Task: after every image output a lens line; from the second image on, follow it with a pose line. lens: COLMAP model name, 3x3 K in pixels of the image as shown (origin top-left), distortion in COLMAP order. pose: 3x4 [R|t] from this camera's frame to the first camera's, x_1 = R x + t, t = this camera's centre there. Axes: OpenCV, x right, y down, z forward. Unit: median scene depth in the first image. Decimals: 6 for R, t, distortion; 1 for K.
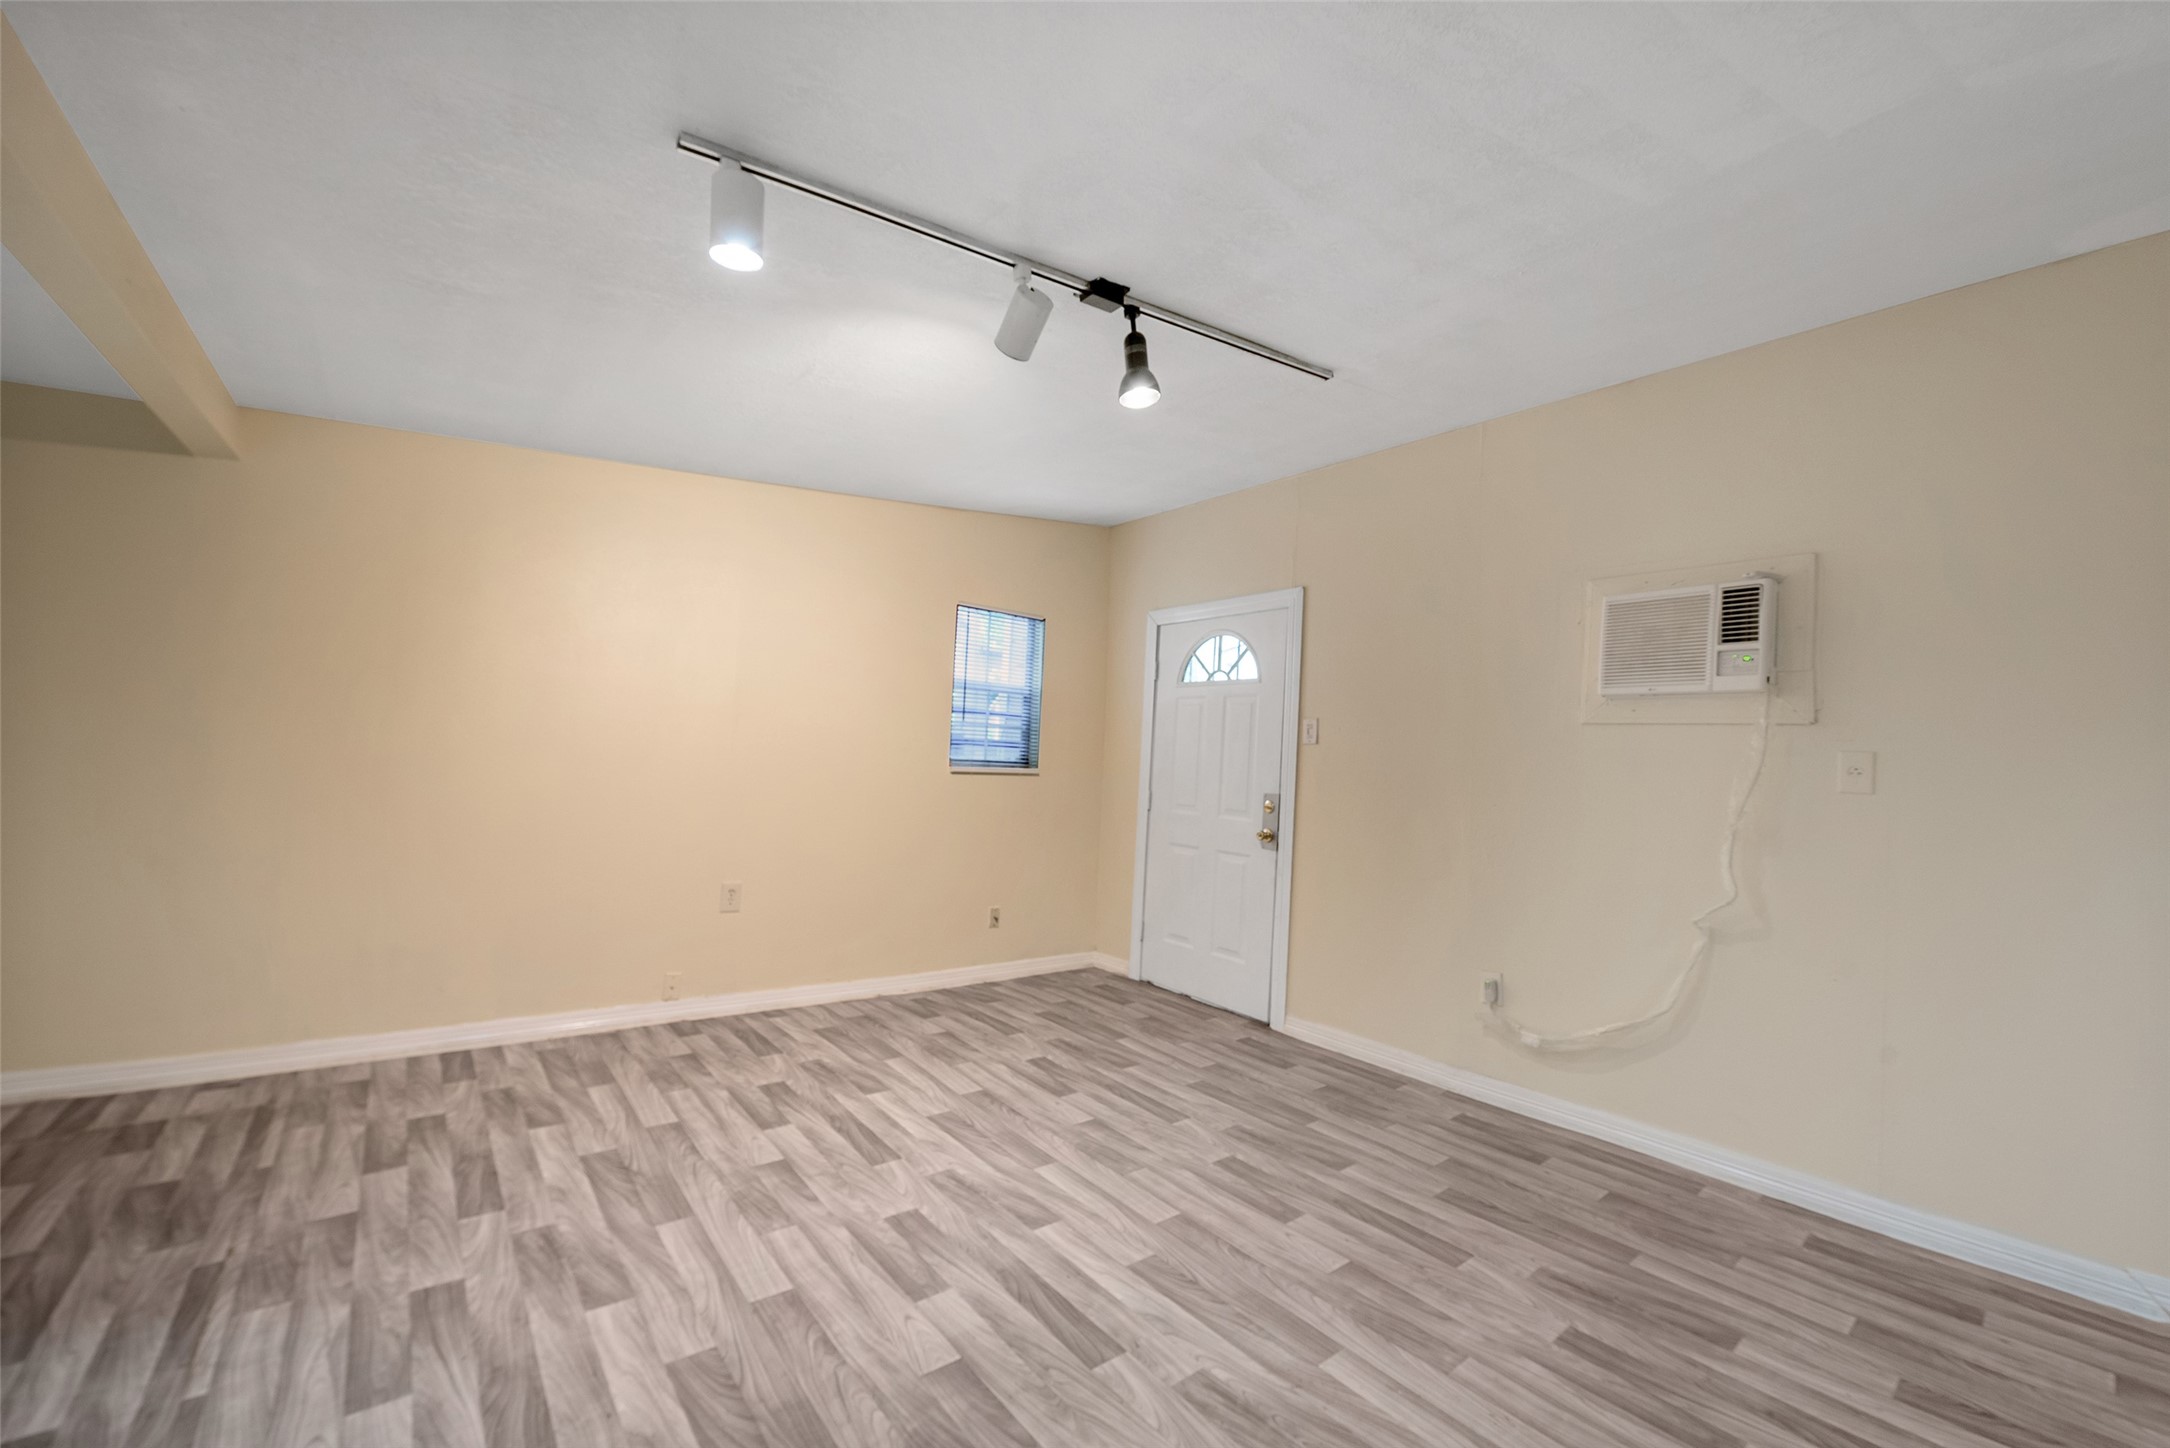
lens RADIAL K [[867.3, 0, 1058.9], [0, 867.3, 681.0], [0, 0, 1]] dist [-0.021723, 0.000797]
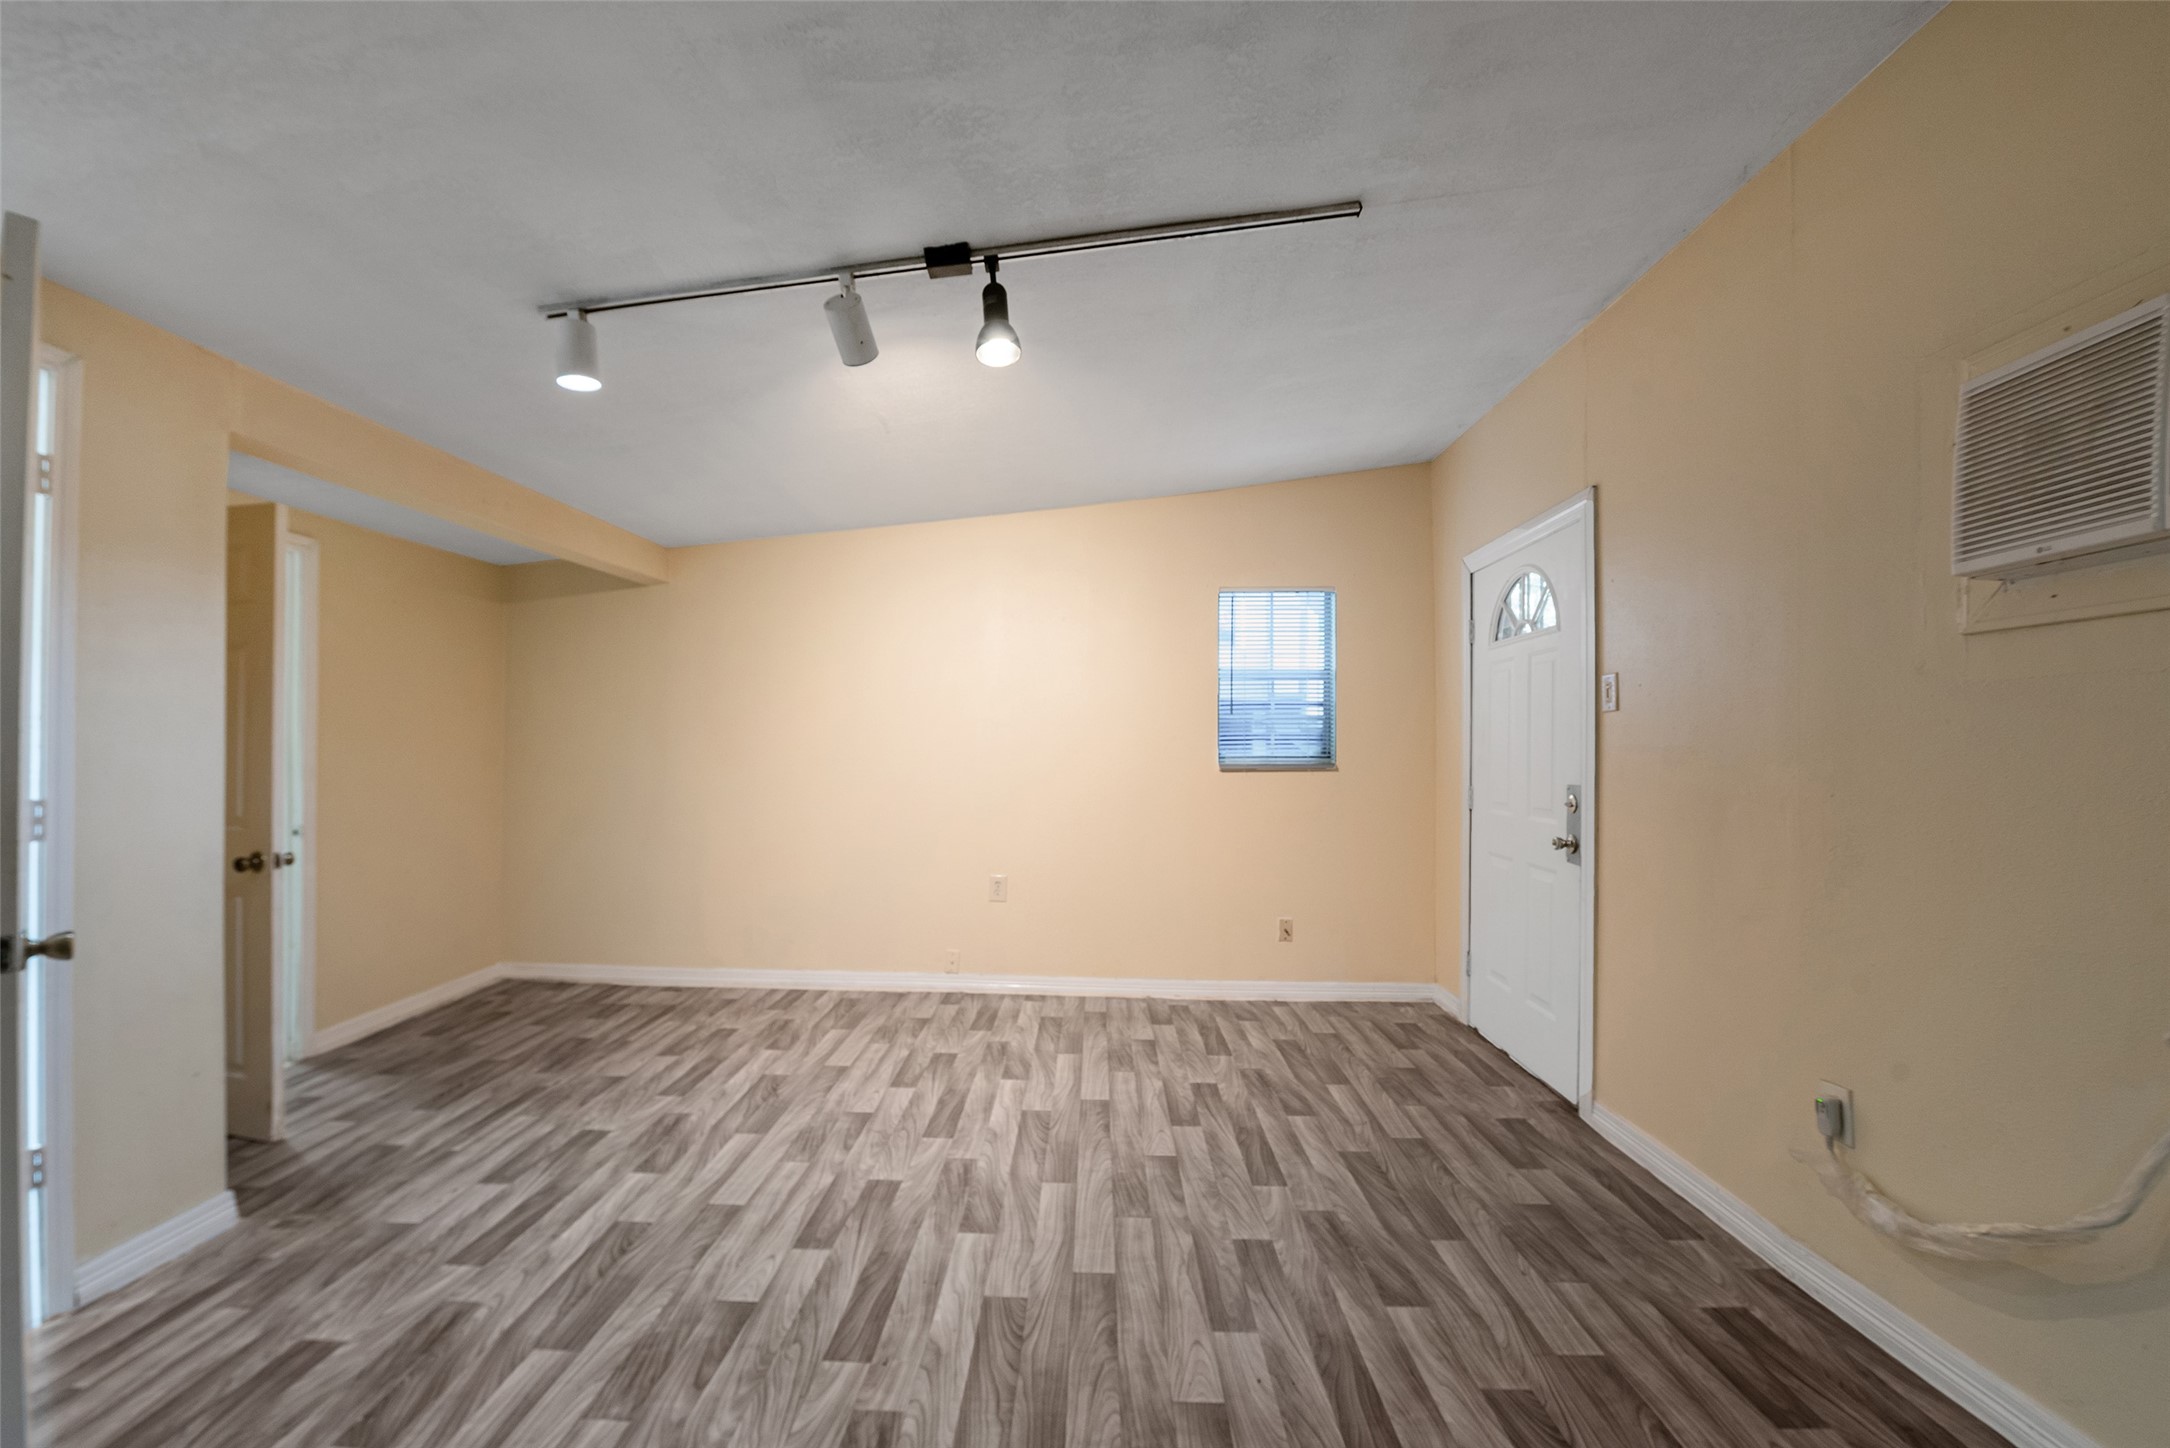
lens RADIAL K [[867.3, 0, 1026.2], [0, 867.3, 682.9], [0, 0, 1]] dist [-0.021723, 0.000797]
pose [[0.752924, -0.097462, -0.650851, 0.415651], [0.090472, 0.994912, -0.044323, 0.041319], [0.651859, -0.025512, 0.757911, 0.190475]]
